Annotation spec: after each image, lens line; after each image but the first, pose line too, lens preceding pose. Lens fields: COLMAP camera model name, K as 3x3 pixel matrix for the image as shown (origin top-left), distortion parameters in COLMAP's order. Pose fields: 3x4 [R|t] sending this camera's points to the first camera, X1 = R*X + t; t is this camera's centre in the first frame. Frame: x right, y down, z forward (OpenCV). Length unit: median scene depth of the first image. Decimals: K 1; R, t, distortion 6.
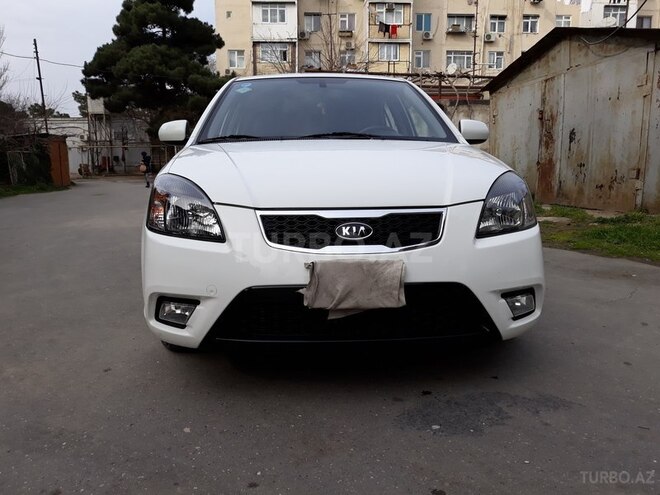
lens RADIAL K [[535.2, 0, 321.0], [0, 535.2, 266.7], [0, 0, 1]] dist [-0.004968, 0.007317]
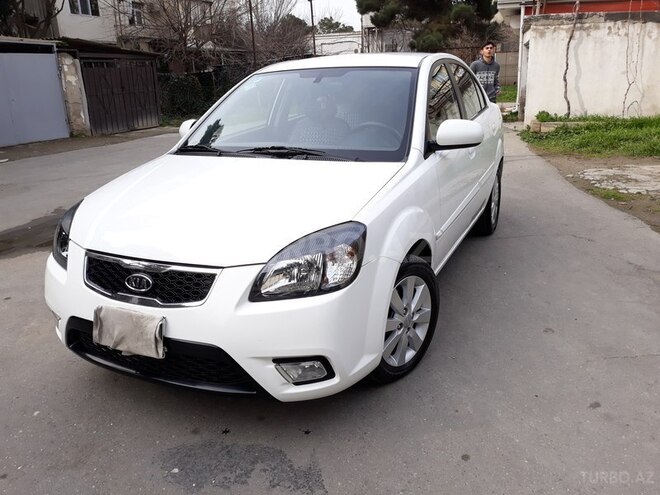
lens RADIAL K [[535.2, 0, 327.6], [0, 535.2, 254.7], [0, 0, 1]] dist [-0.004968, 0.007317]
pose [[0.882812, 0.134187, -0.450152, 0.256242], [-0.068814, 0.984934, 0.158647, -0.093078], [0.464658, -0.109079, 0.878746, 0.061081]]
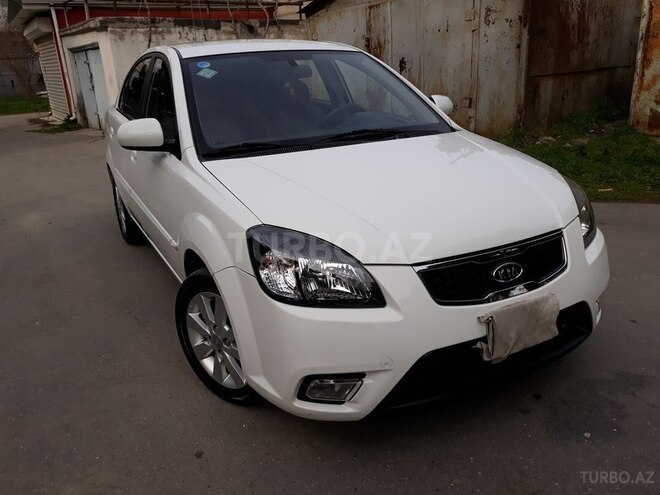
lens RADIAL K [[535.2, 0, 311.1], [0, 535.2, 263.2], [0, 0, 1]] dist [-0.004968, 0.007317]
pose [[0.917047, -0.172653, 0.359466, -0.177714], [0.115030, 0.977628, 0.176102, -0.085269], [-0.381829, -0.120144, 0.916391, 0.067533]]
